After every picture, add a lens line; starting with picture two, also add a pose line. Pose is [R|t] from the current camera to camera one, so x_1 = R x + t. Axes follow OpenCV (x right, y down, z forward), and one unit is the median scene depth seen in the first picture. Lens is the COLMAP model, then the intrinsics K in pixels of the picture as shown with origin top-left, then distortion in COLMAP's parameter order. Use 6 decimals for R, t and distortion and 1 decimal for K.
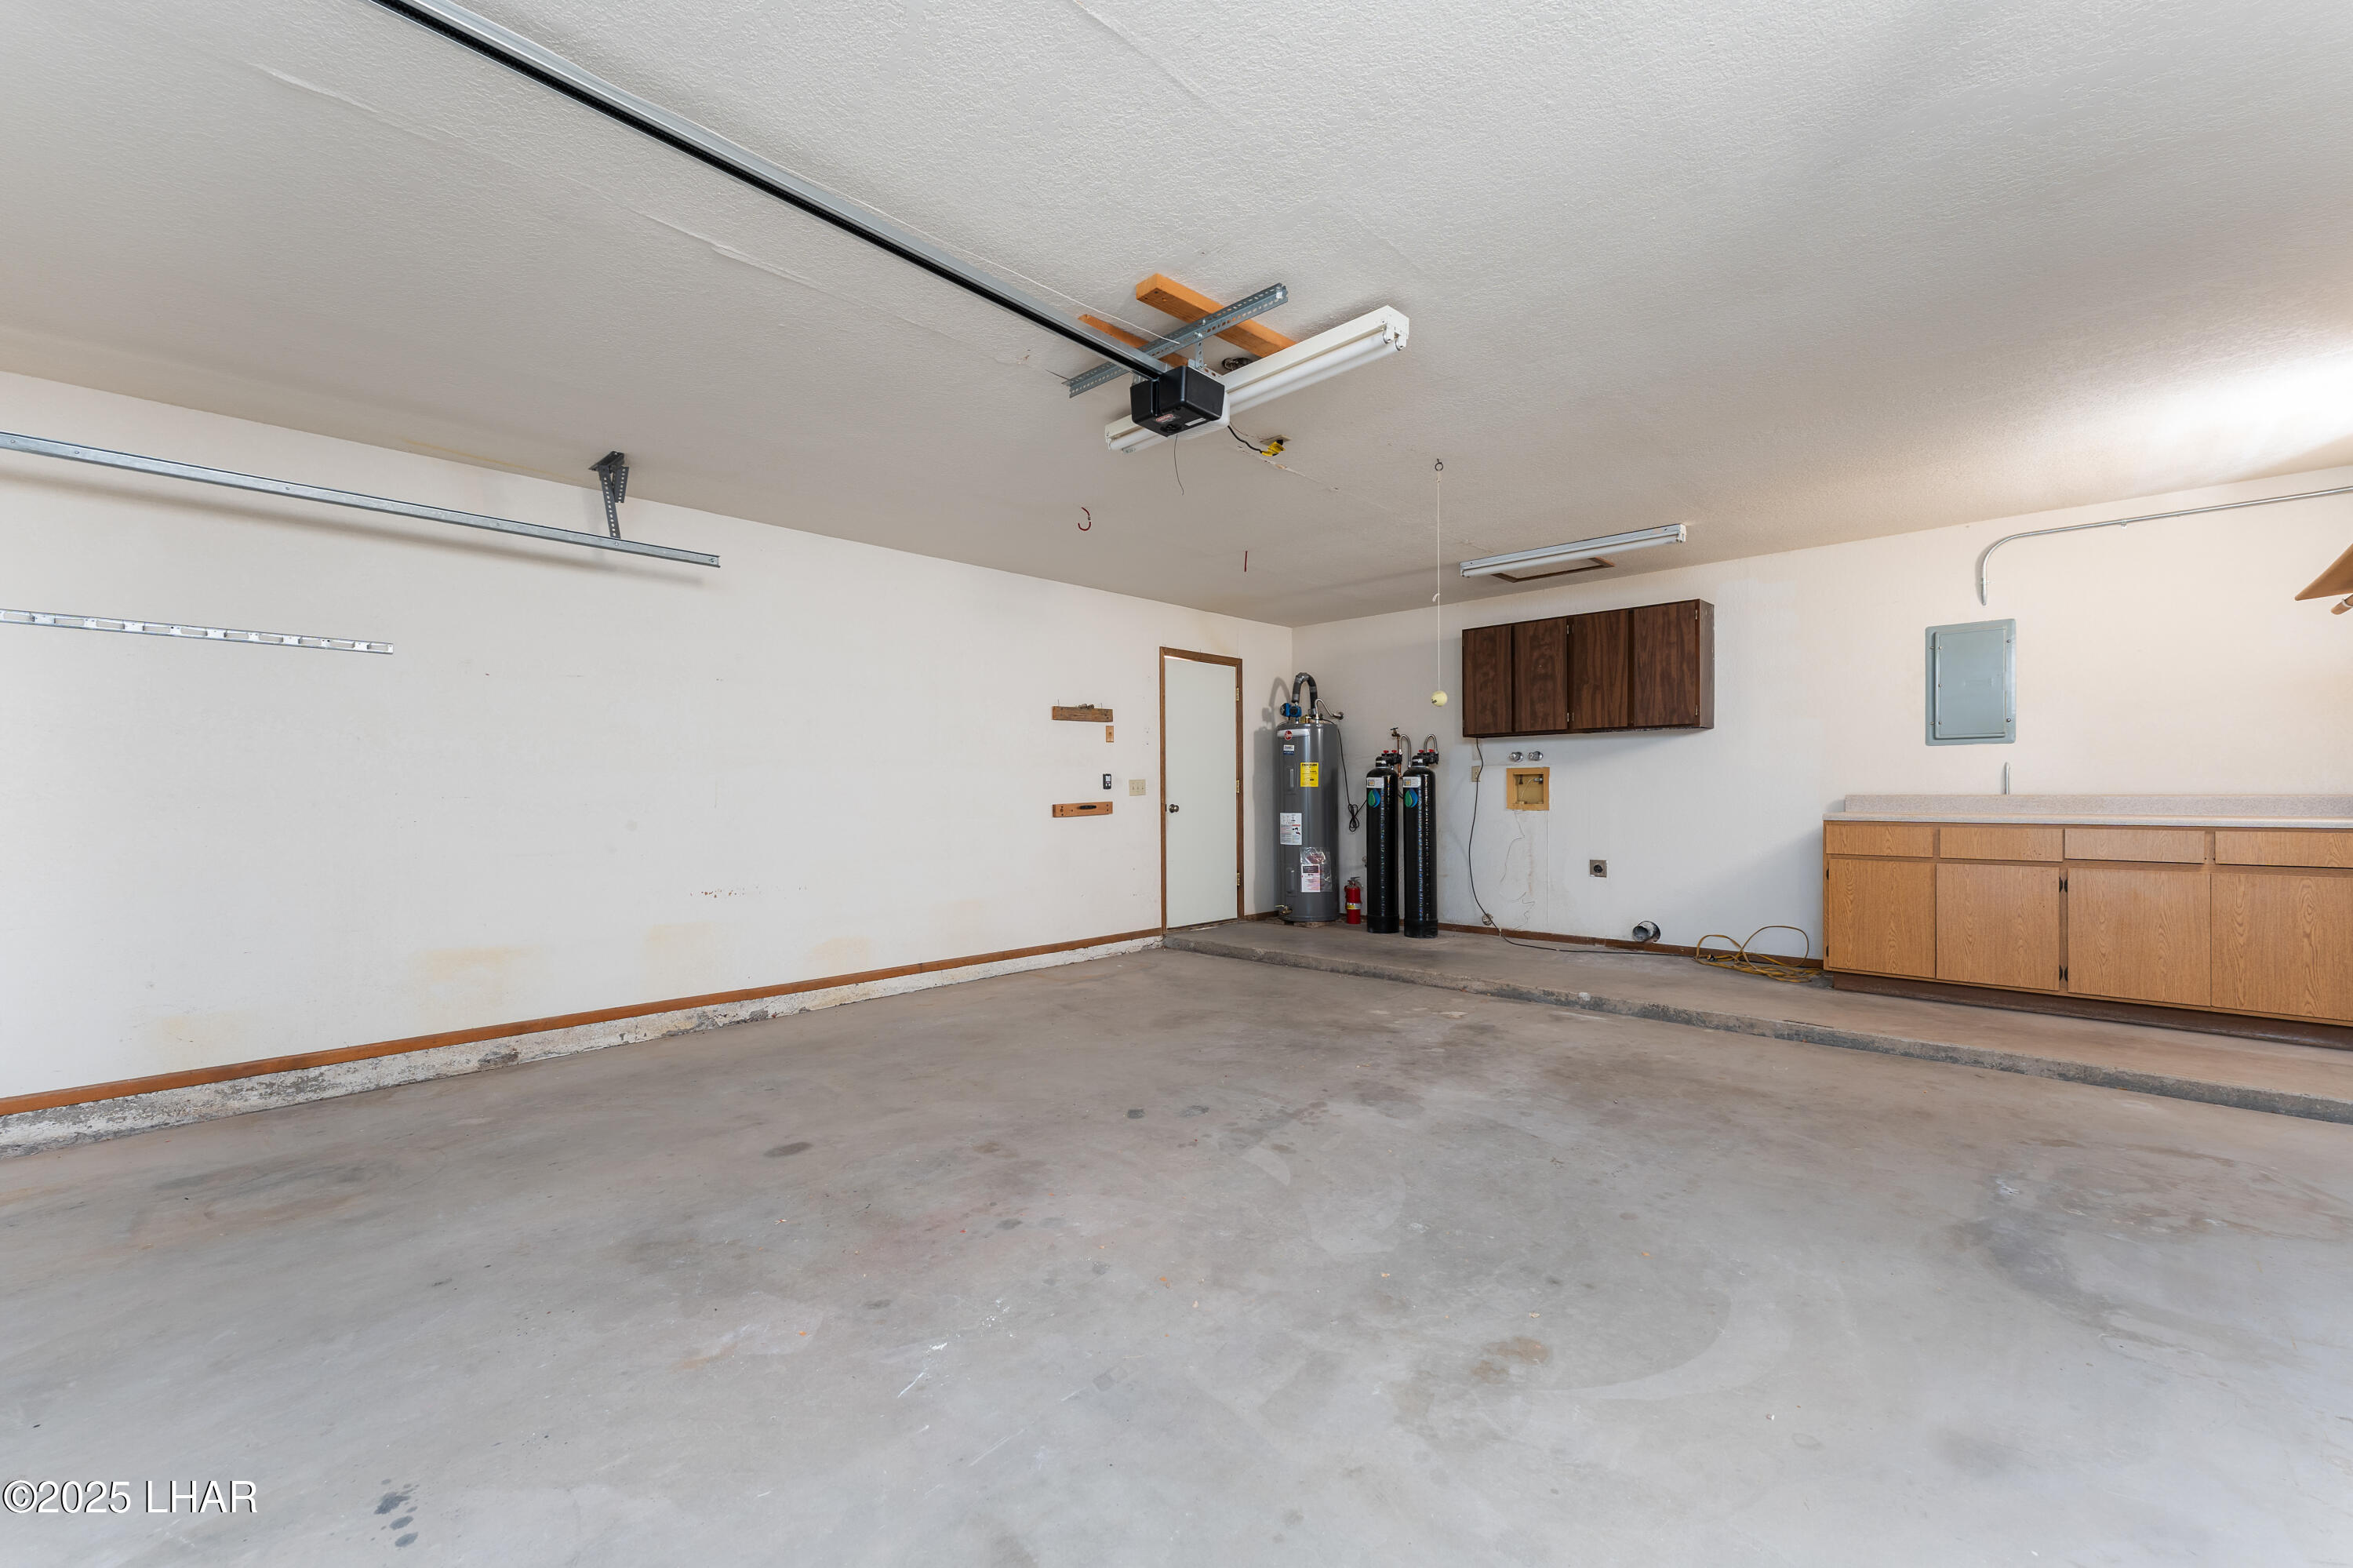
lens RADIAL K [[931.4, 0, 1175.3], [0, 931.4, 789.3], [0, 0, 1]] dist [-0.003733, 0.001803]
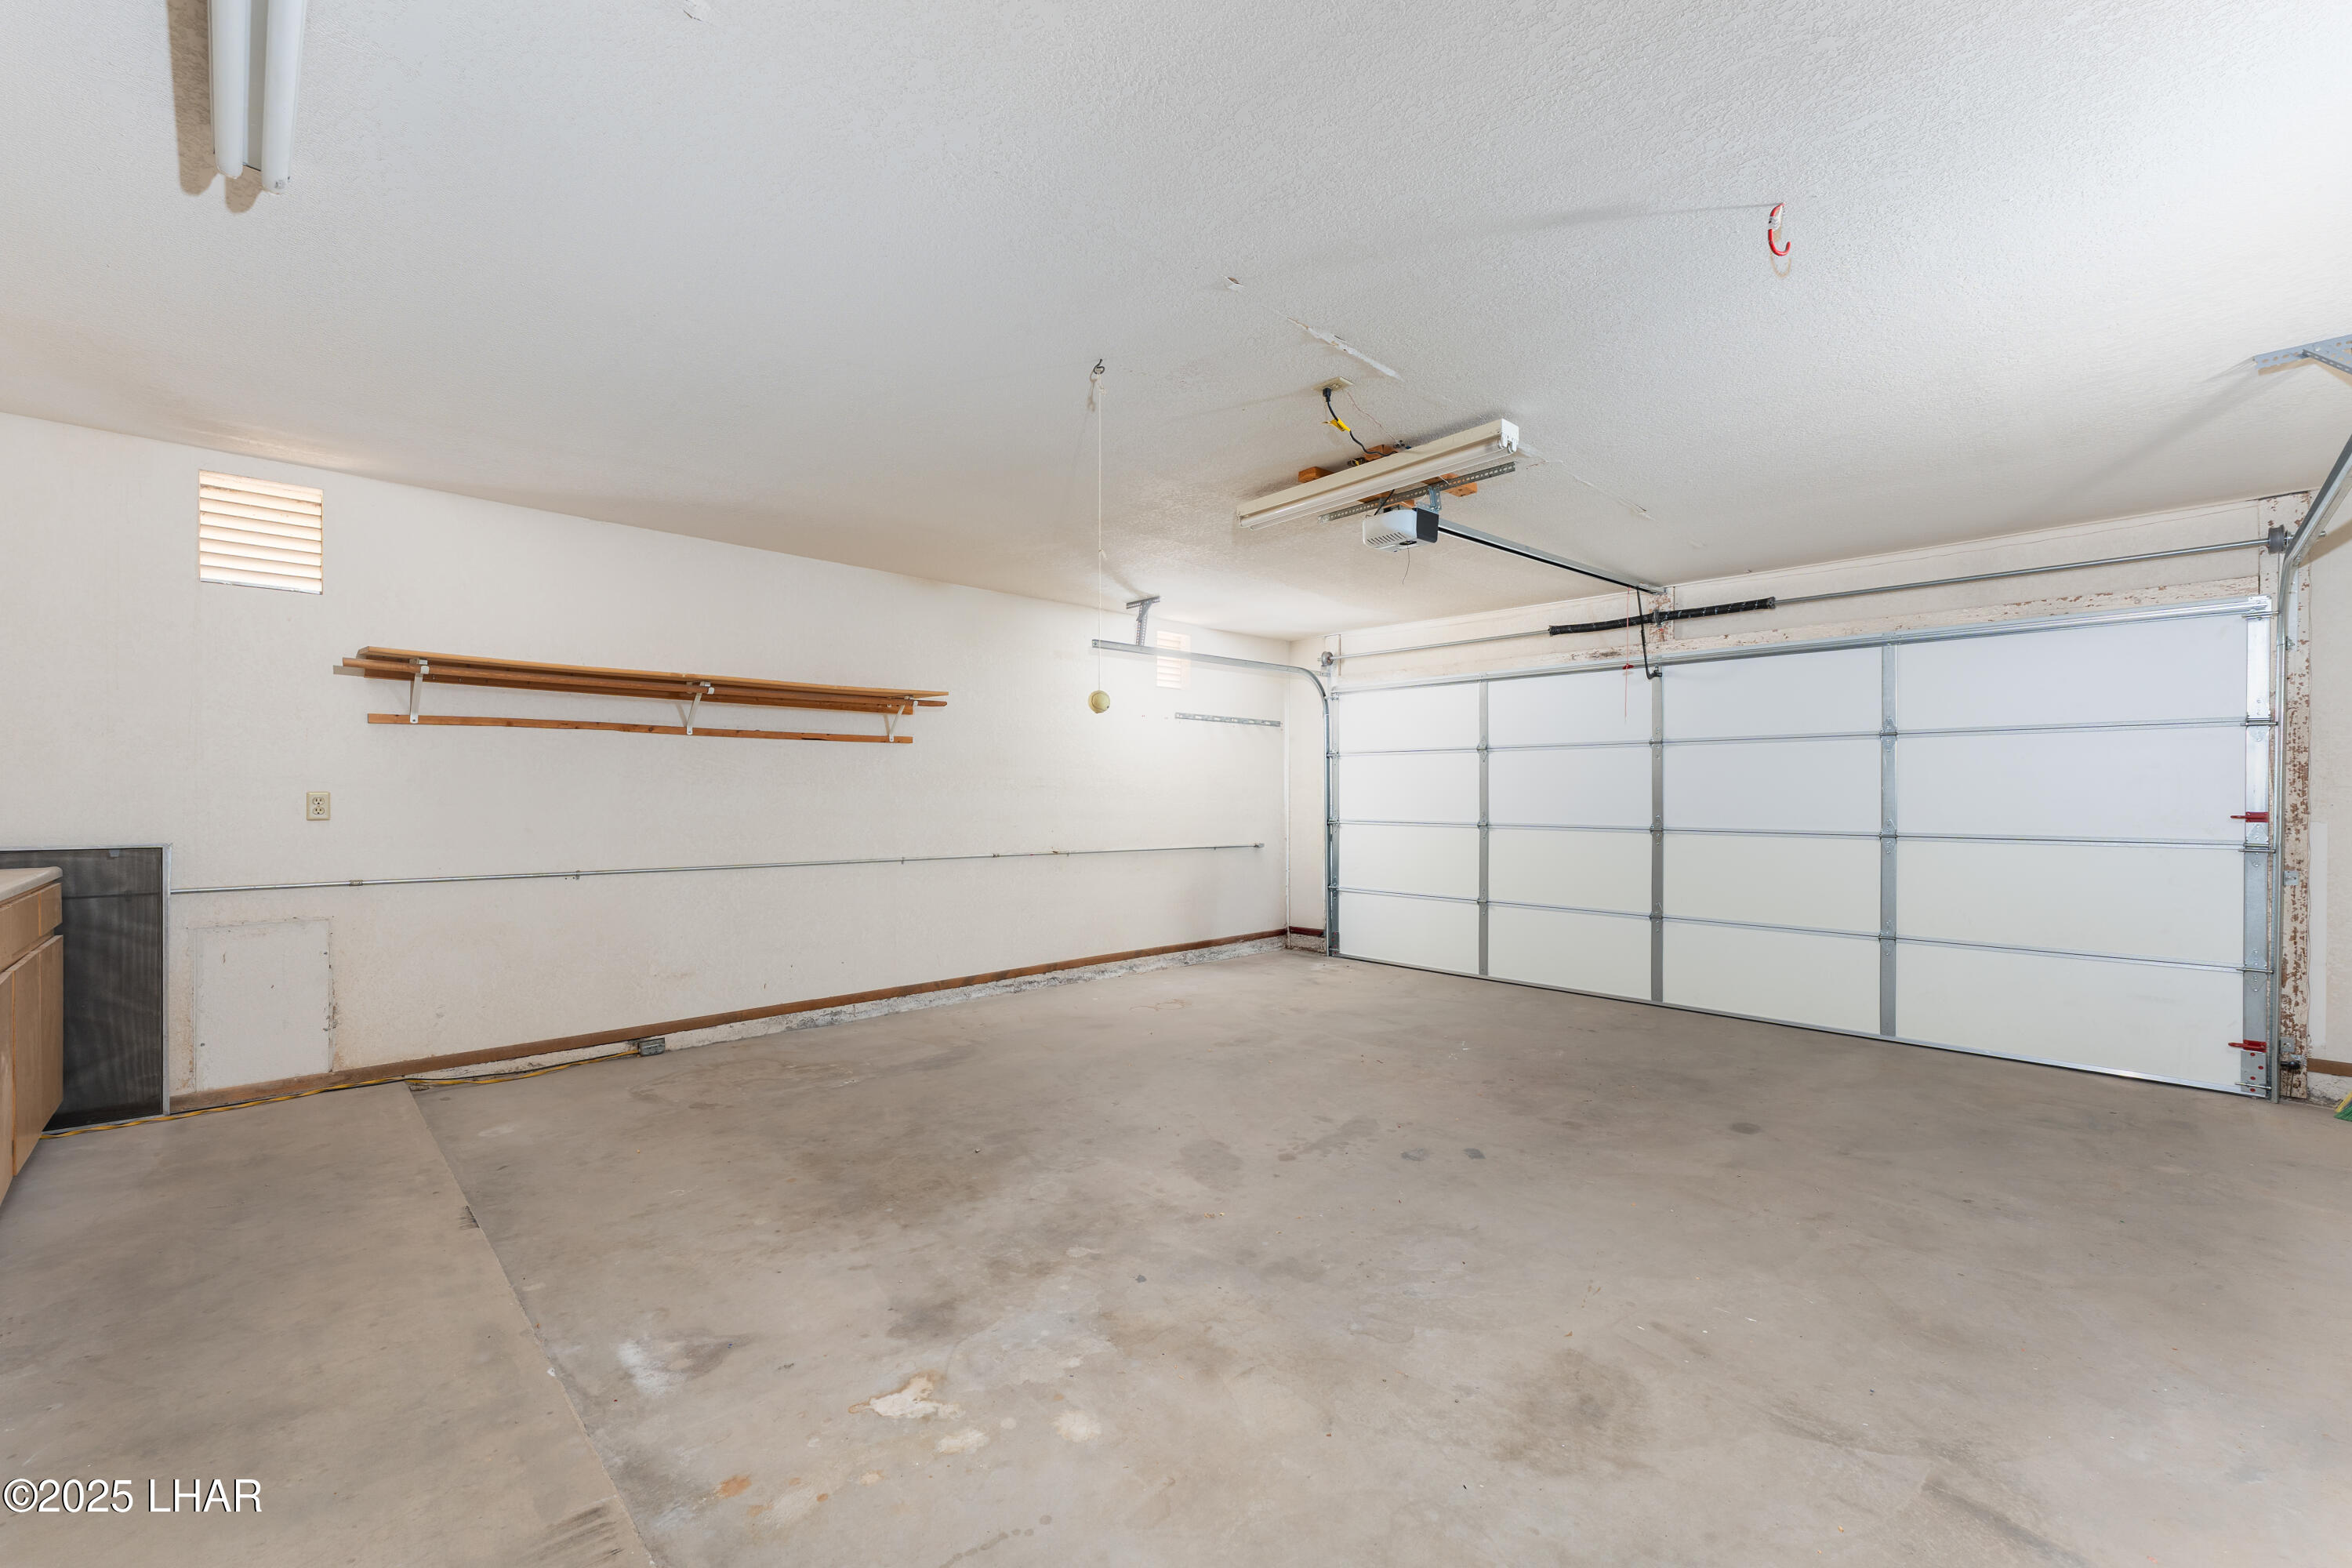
lens RADIAL K [[931.0, 0, 1177.2], [0, 931.0, 794.2], [0, 0, 1]] dist [-0.003733, 0.001803]
pose [[-0.999468, 0.003470, 0.032425, 0.244285], [0.003325, 0.999984, -0.004544, -0.029637], [-0.032441, -0.004434, -0.999464, 2.042923]]
